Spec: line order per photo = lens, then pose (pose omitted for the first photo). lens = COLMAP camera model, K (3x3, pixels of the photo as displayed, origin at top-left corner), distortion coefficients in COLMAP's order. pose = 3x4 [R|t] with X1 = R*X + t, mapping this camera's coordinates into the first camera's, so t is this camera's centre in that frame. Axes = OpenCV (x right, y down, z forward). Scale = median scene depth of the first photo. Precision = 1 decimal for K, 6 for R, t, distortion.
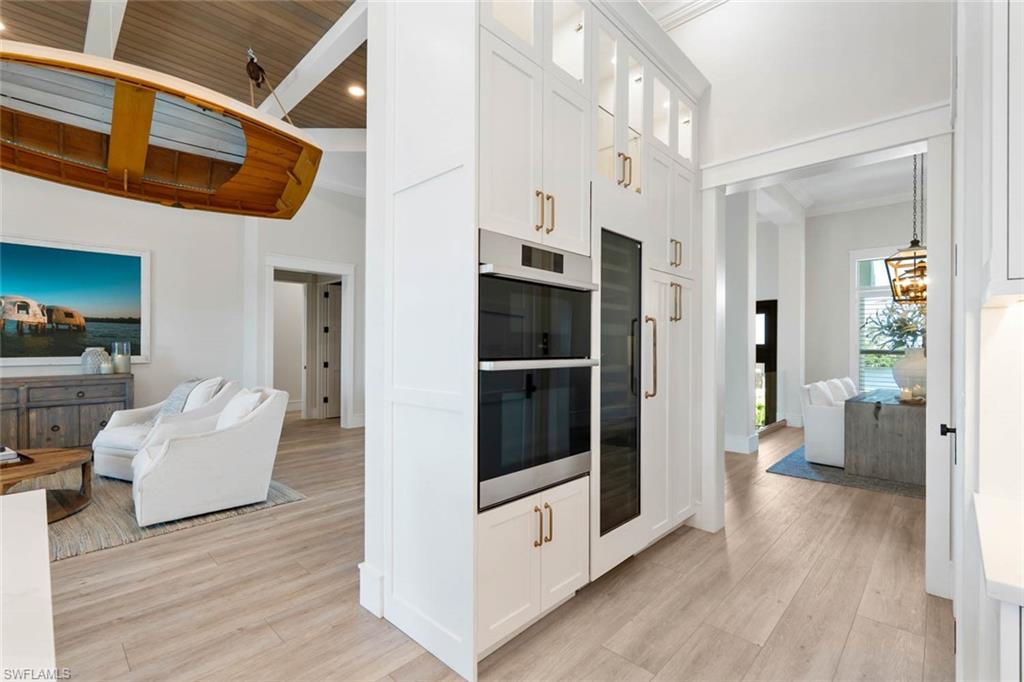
lens RADIAL K [[452.8, 0, 516.6], [0, 452.8, 344.4], [0, 0, 1]] dist [0.006298, -0.000868]
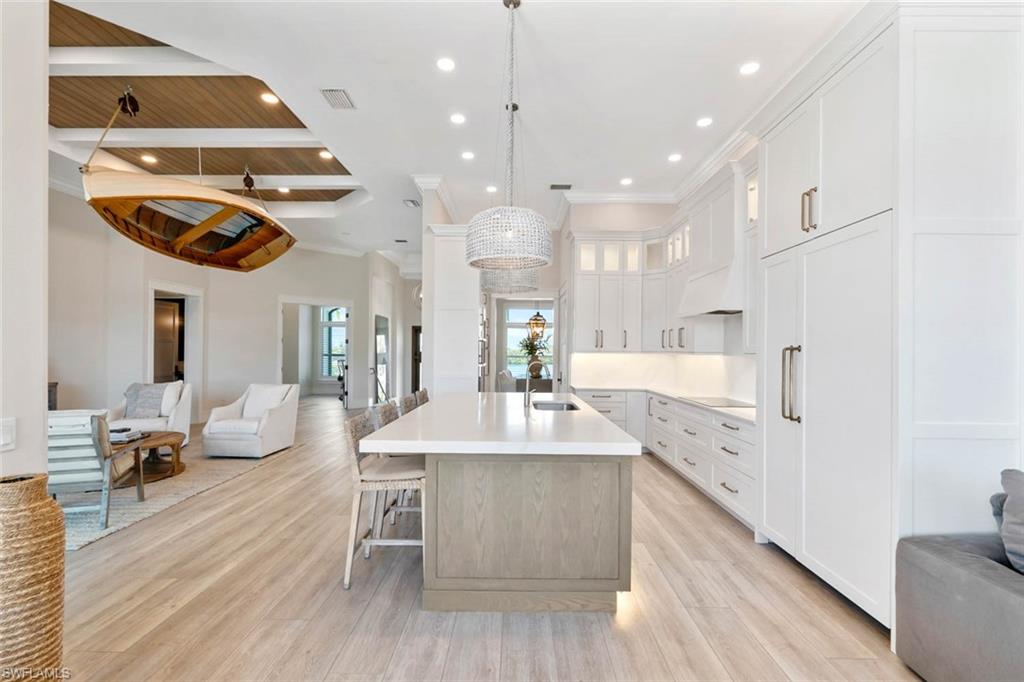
lens RADIAL K [[452.8, 0, 514.1], [0, 452.8, 346.7], [0, 0, 1]] dist [0.006298, -0.000868]
pose [[0.731025, 0.008856, 0.682293, -1.024812], [-0.010624, 0.999942, -0.001596, -0.044103], [-0.682268, -0.006082, 0.731077, -0.804743]]
